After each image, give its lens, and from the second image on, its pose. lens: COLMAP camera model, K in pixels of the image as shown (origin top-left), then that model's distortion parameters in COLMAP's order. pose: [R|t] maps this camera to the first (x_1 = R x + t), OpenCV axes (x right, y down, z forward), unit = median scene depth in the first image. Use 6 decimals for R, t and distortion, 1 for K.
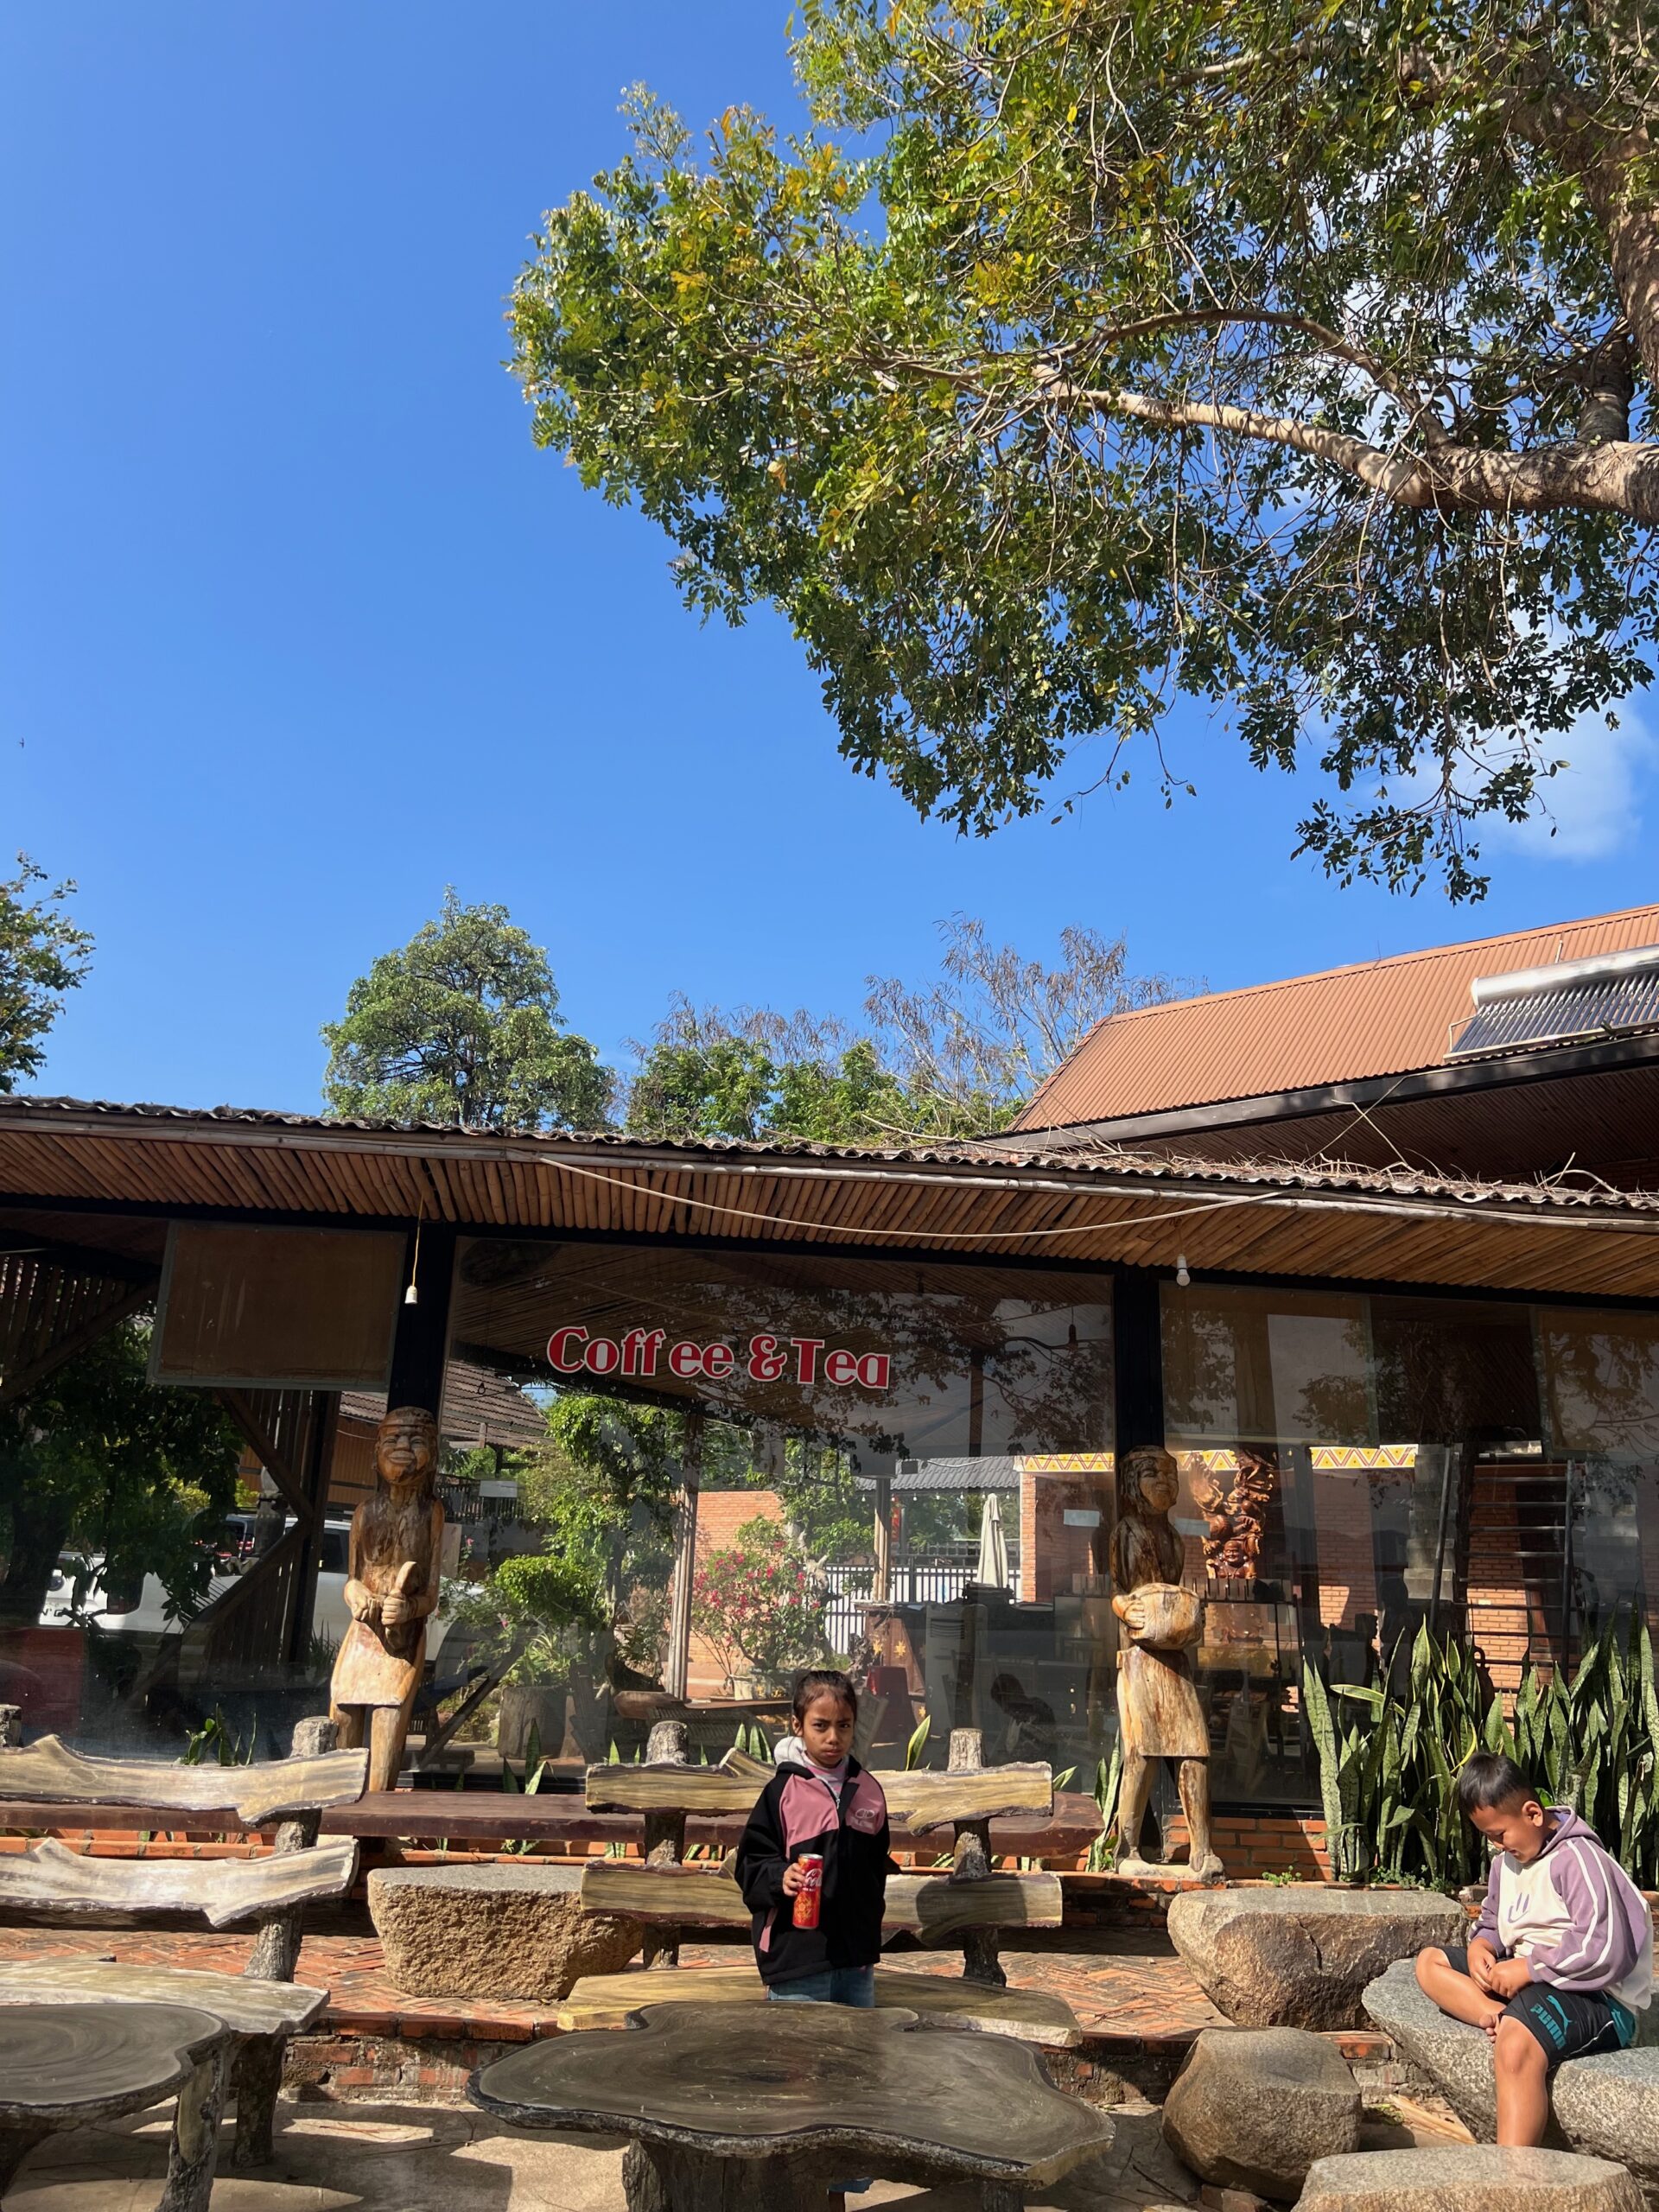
lens RADIAL K [[1711.6, 0, 829.5], [0, 1711.6, 1106.0], [0, 0, 1]] dist [0.074170, -0.080173]
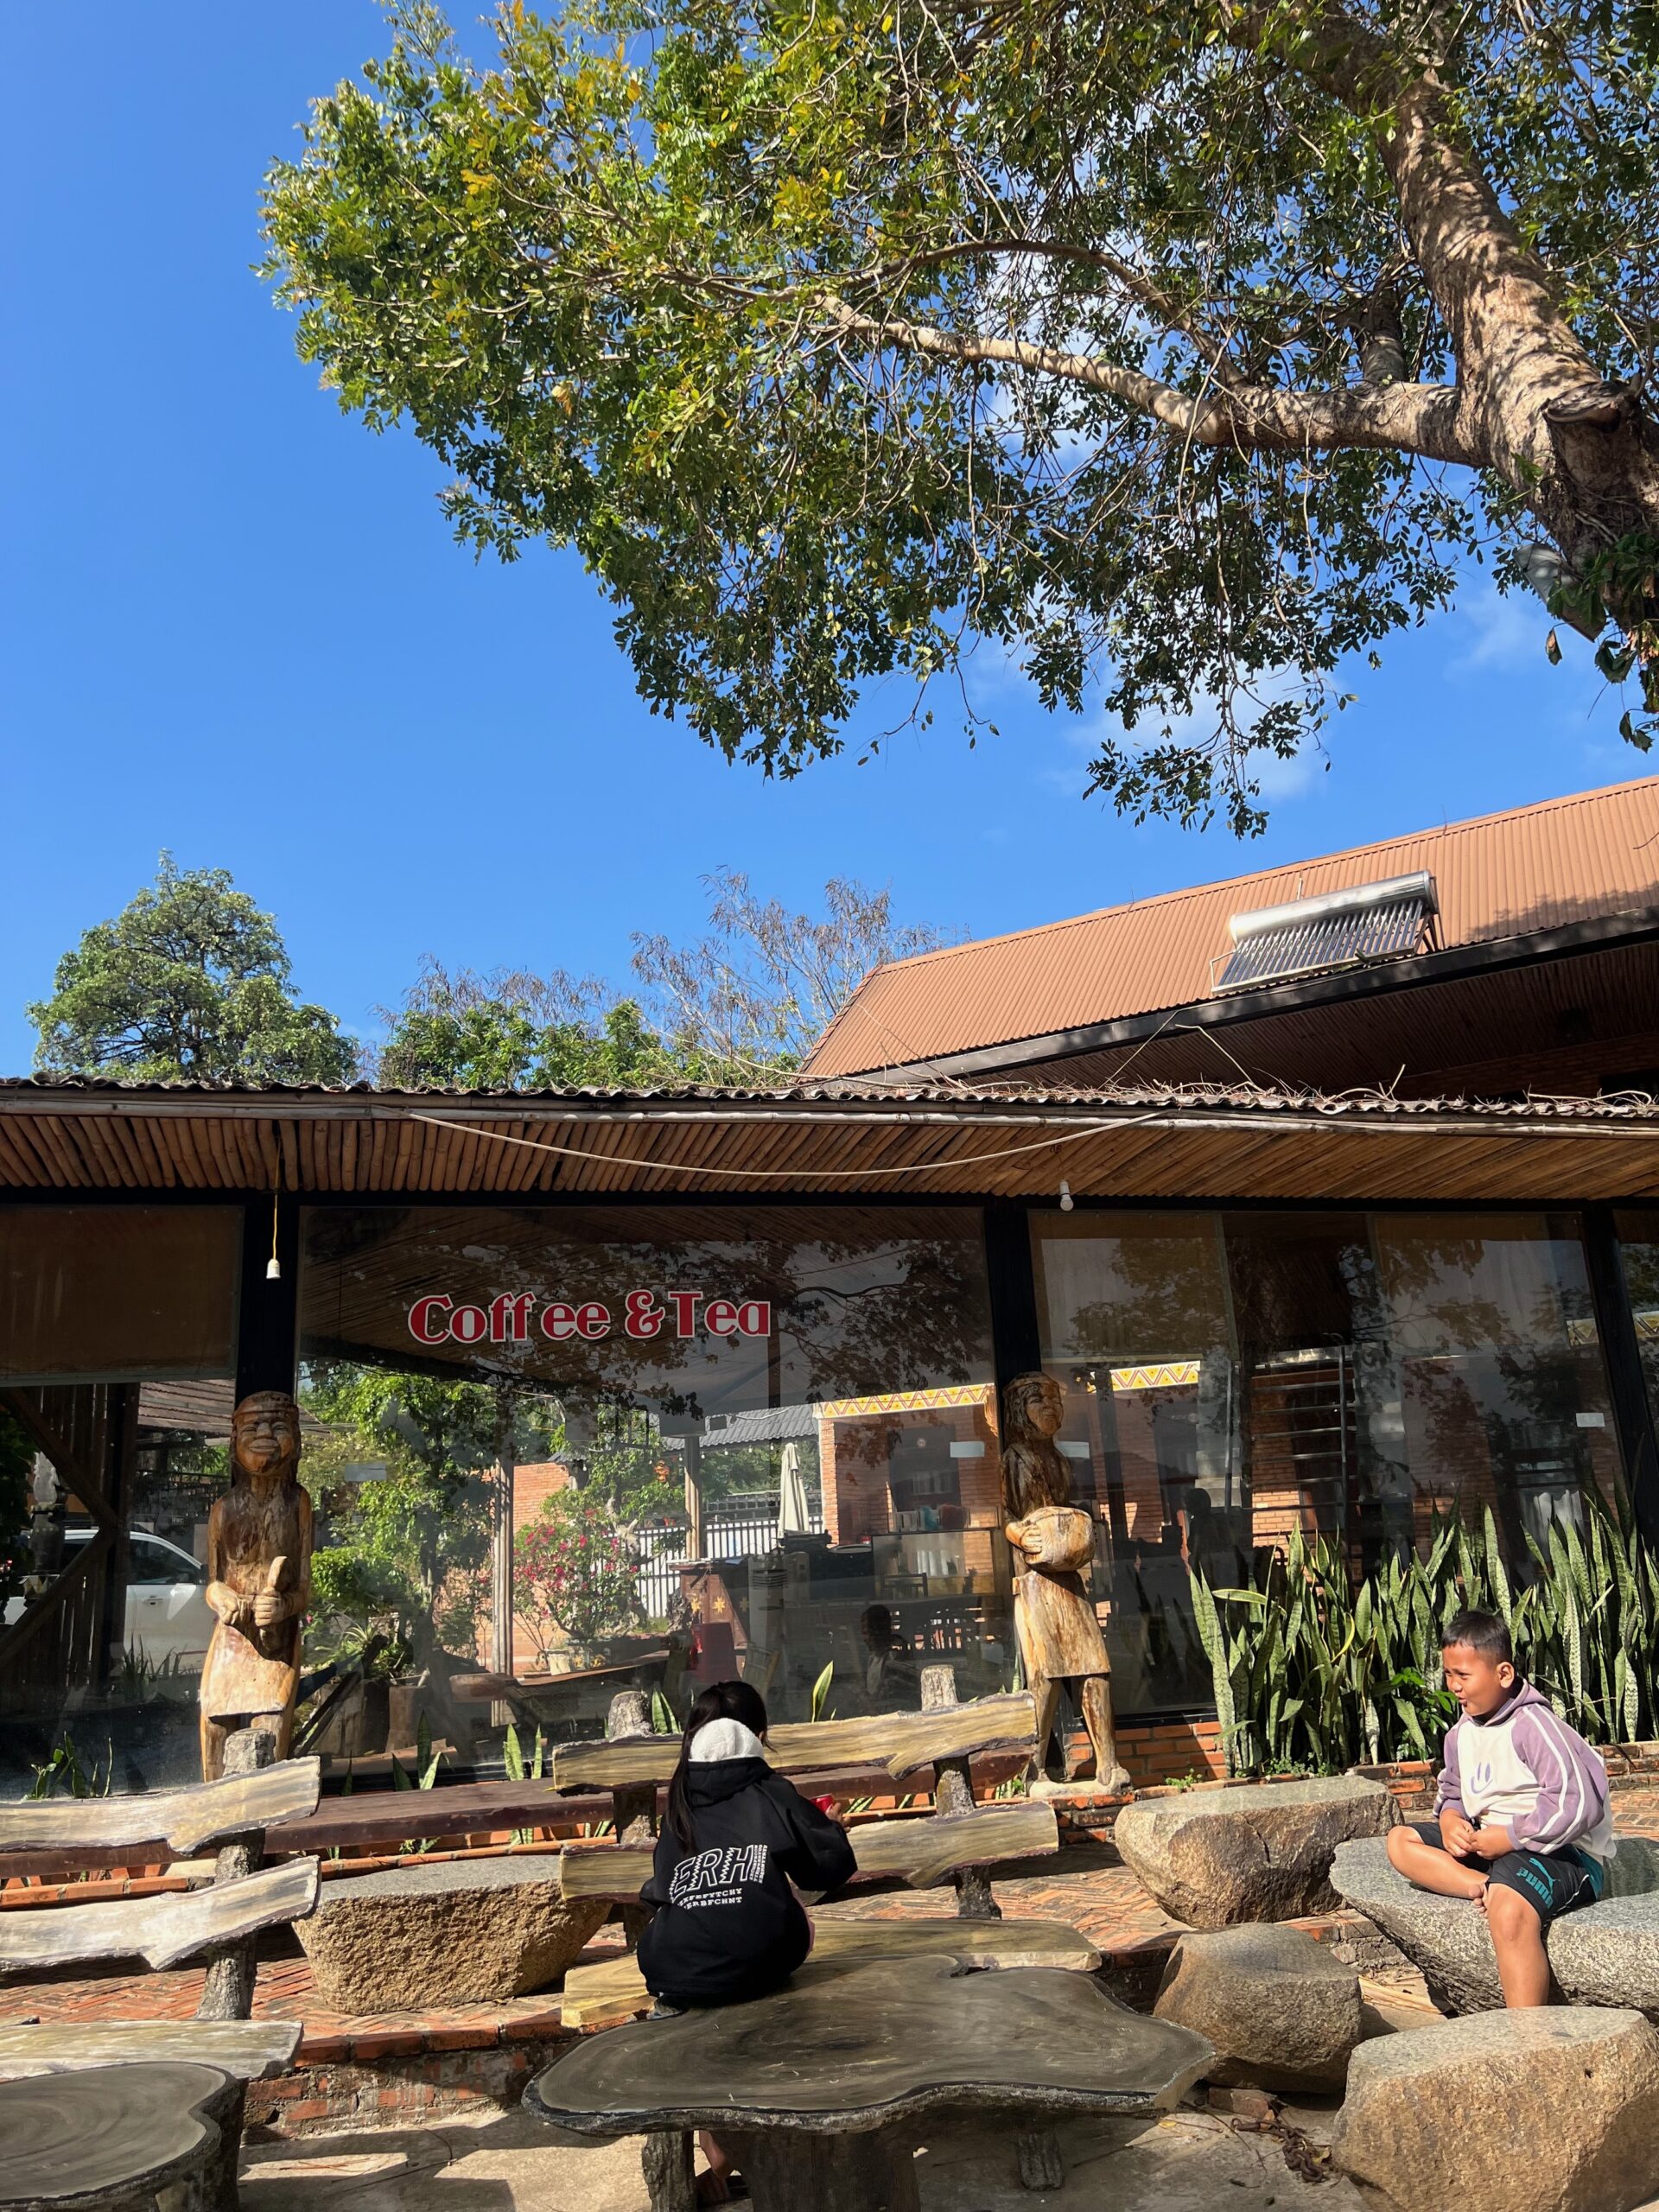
lens RADIAL K [[1692.5, 0, 831.3], [0, 1692.5, 1113.2], [0, 0, 1]] dist [0.073667, -0.082491]
pose [[0.982875, -0.047622, 0.178013, -0.095926], [0.043465, 0.998685, 0.027181, 0.013173], [-0.179074, -0.018978, 0.983653, 0.046199]]
